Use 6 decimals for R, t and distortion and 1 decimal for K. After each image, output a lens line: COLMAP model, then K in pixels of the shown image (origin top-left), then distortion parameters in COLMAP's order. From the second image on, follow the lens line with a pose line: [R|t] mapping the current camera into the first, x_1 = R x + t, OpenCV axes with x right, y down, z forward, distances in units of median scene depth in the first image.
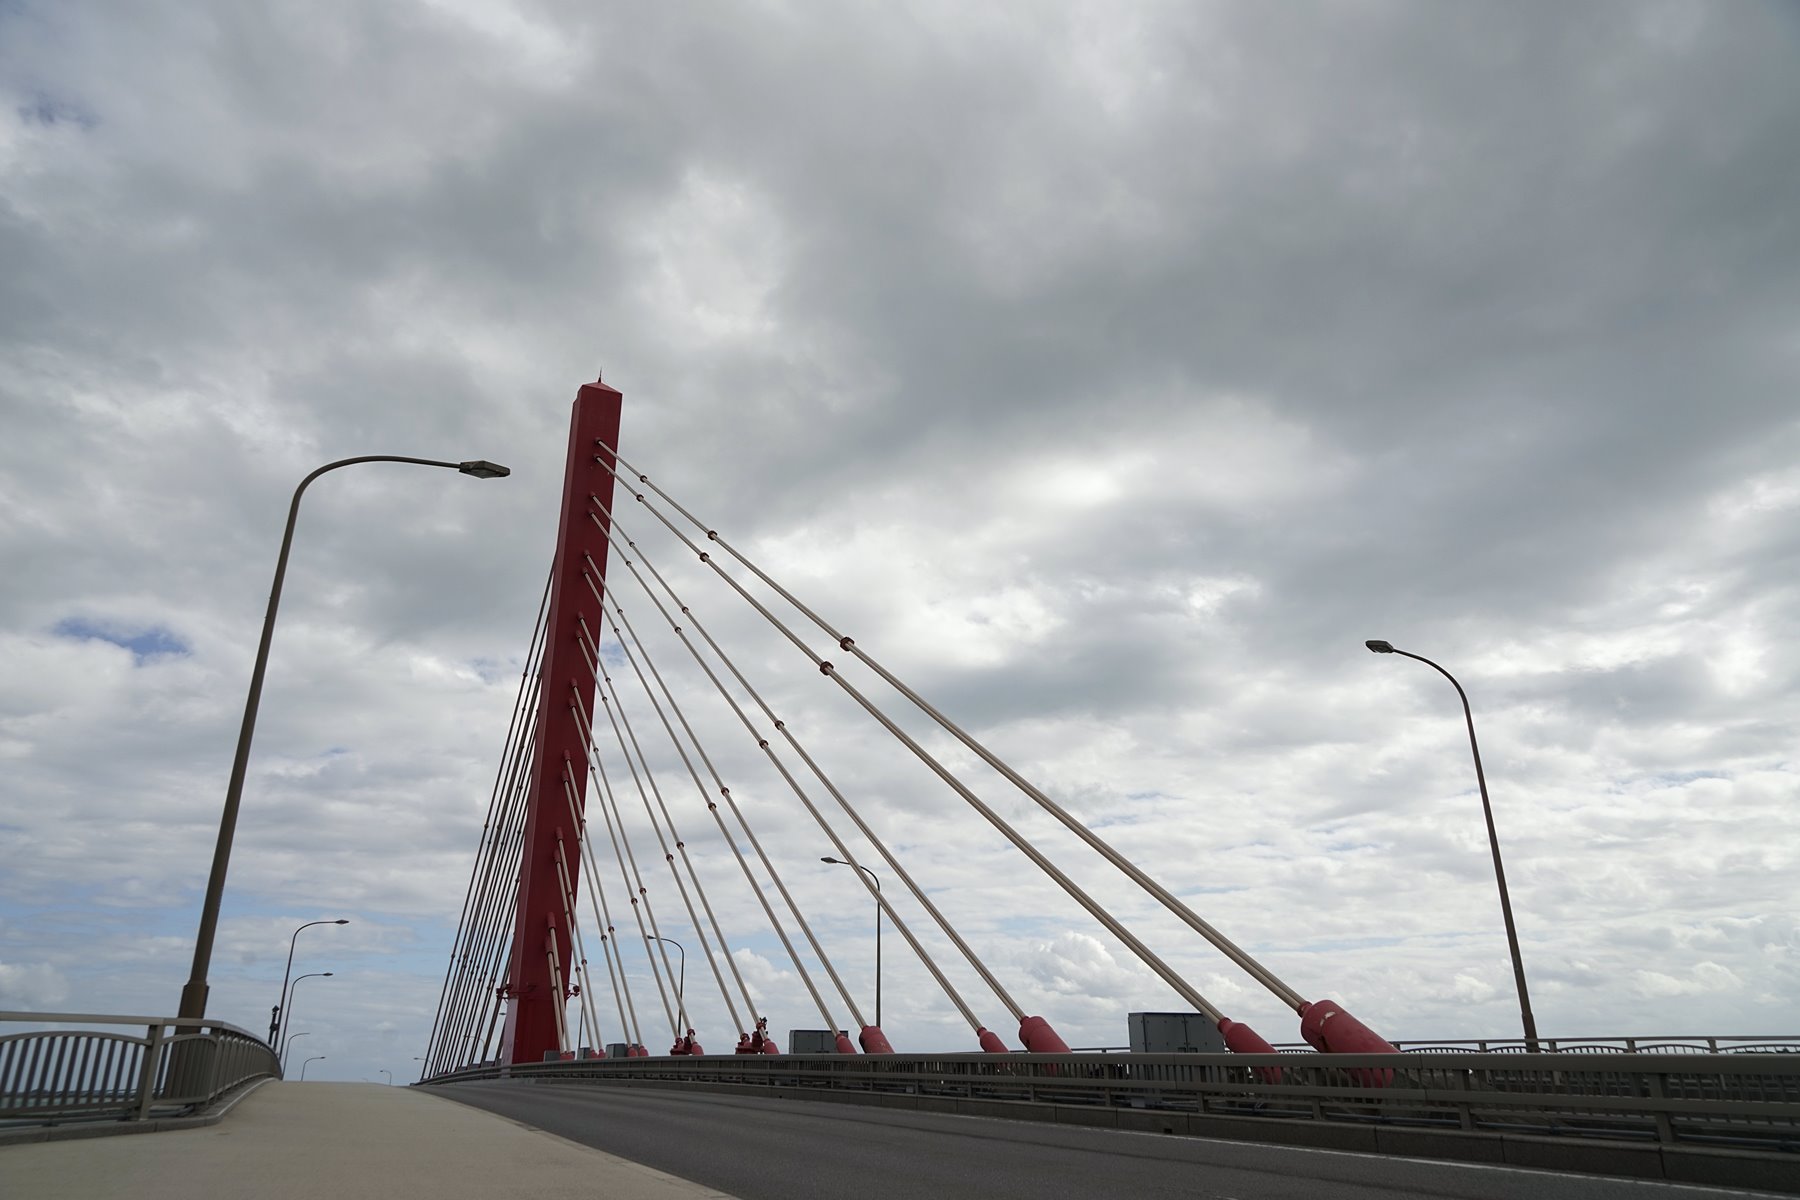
lens RADIAL K [[1183.6, 0, 900.0], [0, 1183.6, 600.0], [0, 0, 1]] dist [-0.048284, 0.030258]
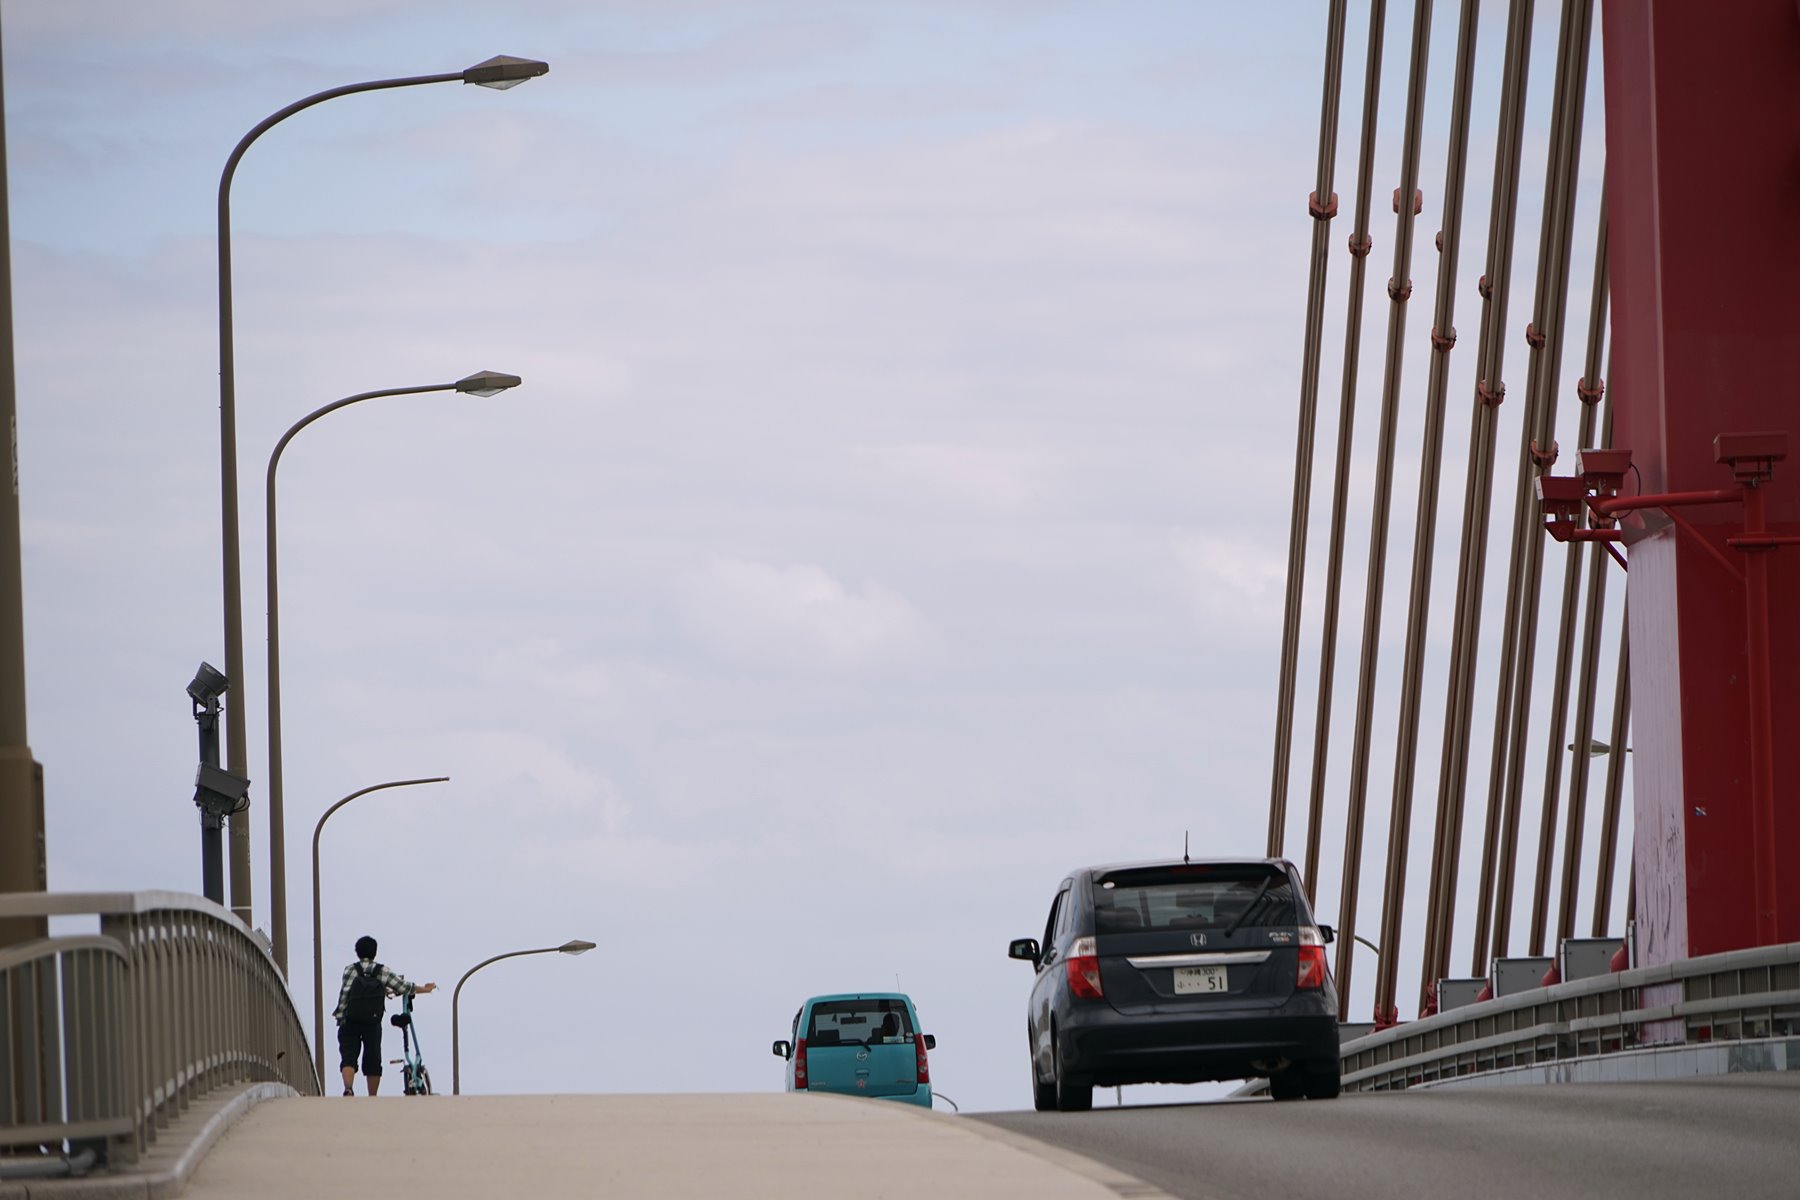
lens RADIAL K [[12204.8, 0, 900.0], [0, 12204.8, 600.0], [0, 0, 1]] dist [0.070133, 1.240262]
pose [[0.917760, -0.039655, -0.395152, 0.427483], [0.173897, 0.934669, 0.310087, -0.326999], [0.357040, -0.353301, 0.864697, -0.818205]]
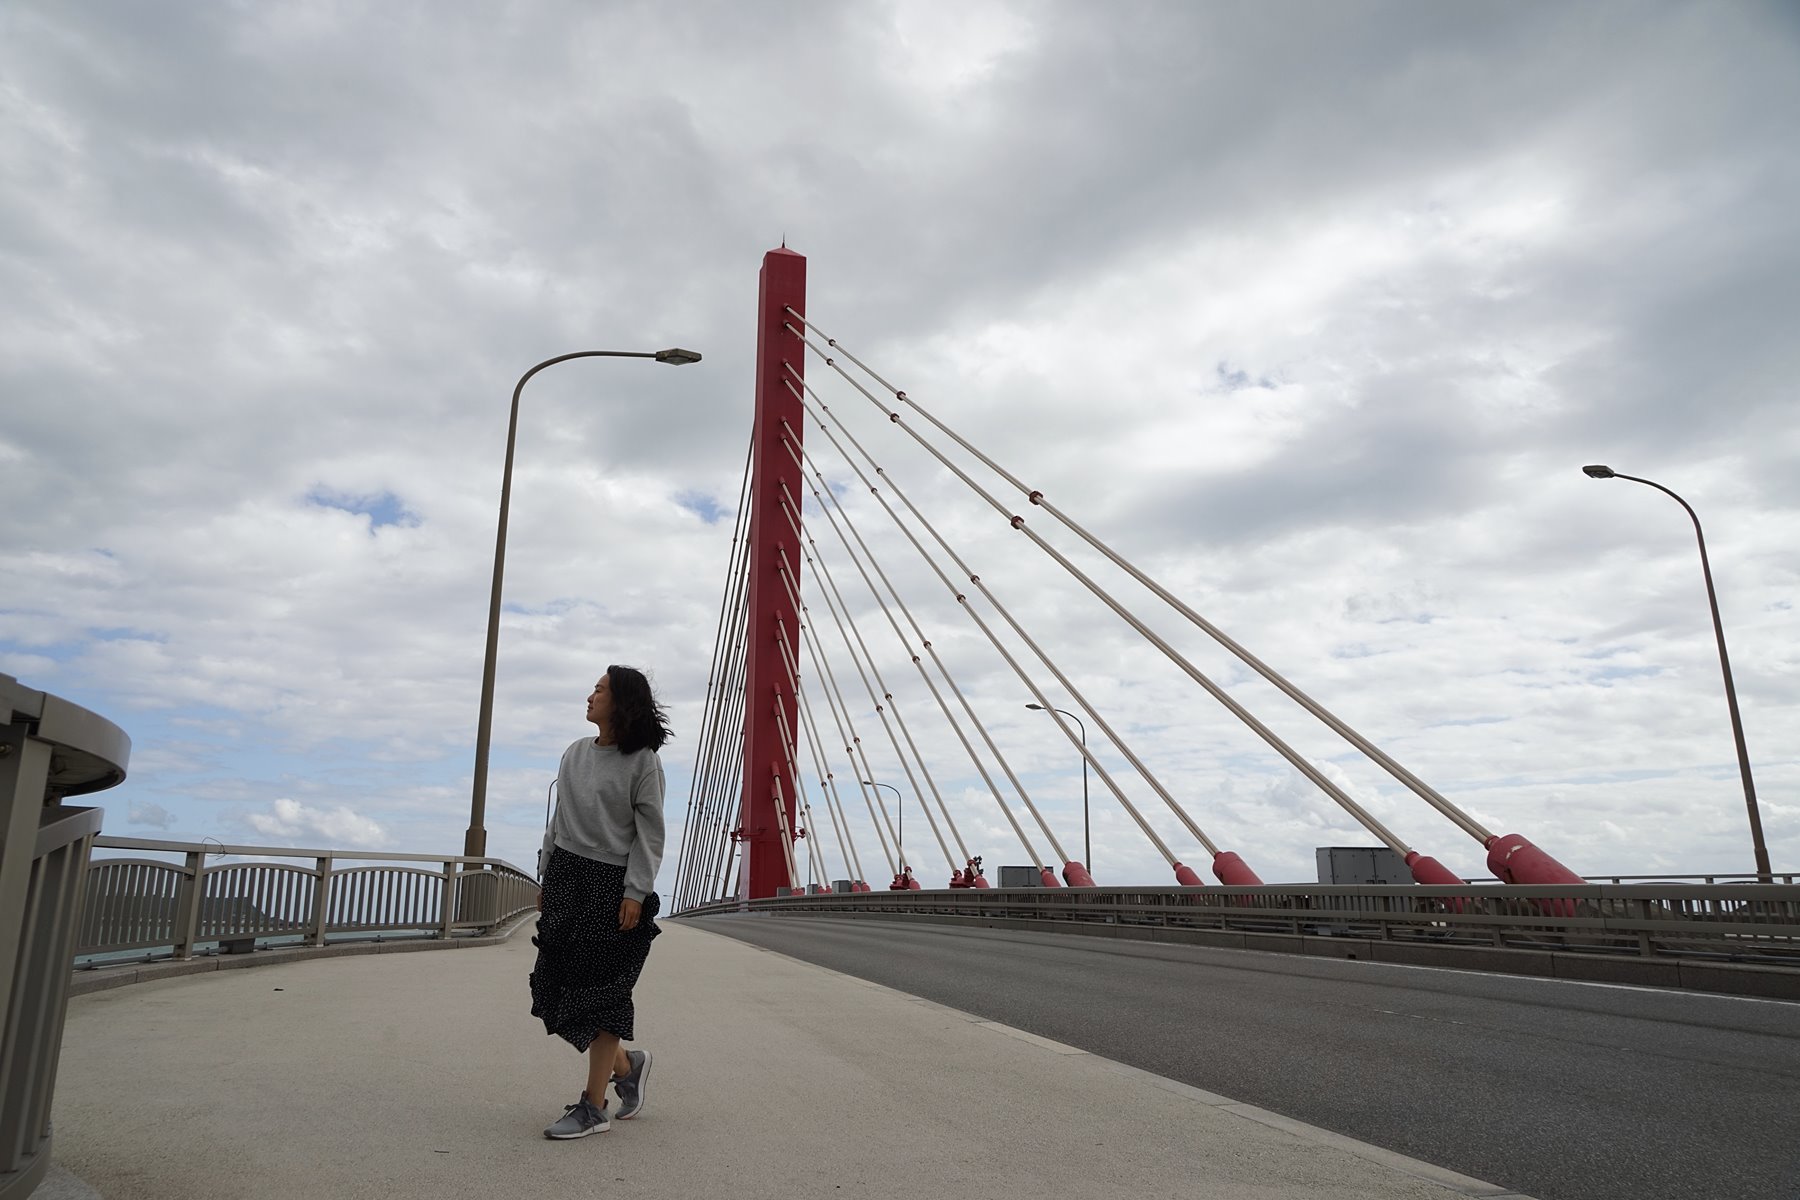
lens RADIAL K [[1183.6, 0, 900.0], [0, 1183.6, 600.0], [0, 0, 1]] dist [-0.048284, 0.030258]
pose [[0.984341, -0.039976, -0.171684, 0.012568], [0.061385, 0.990721, 0.121259, -0.007101], [0.165244, -0.129899, 0.977661, -0.025047]]
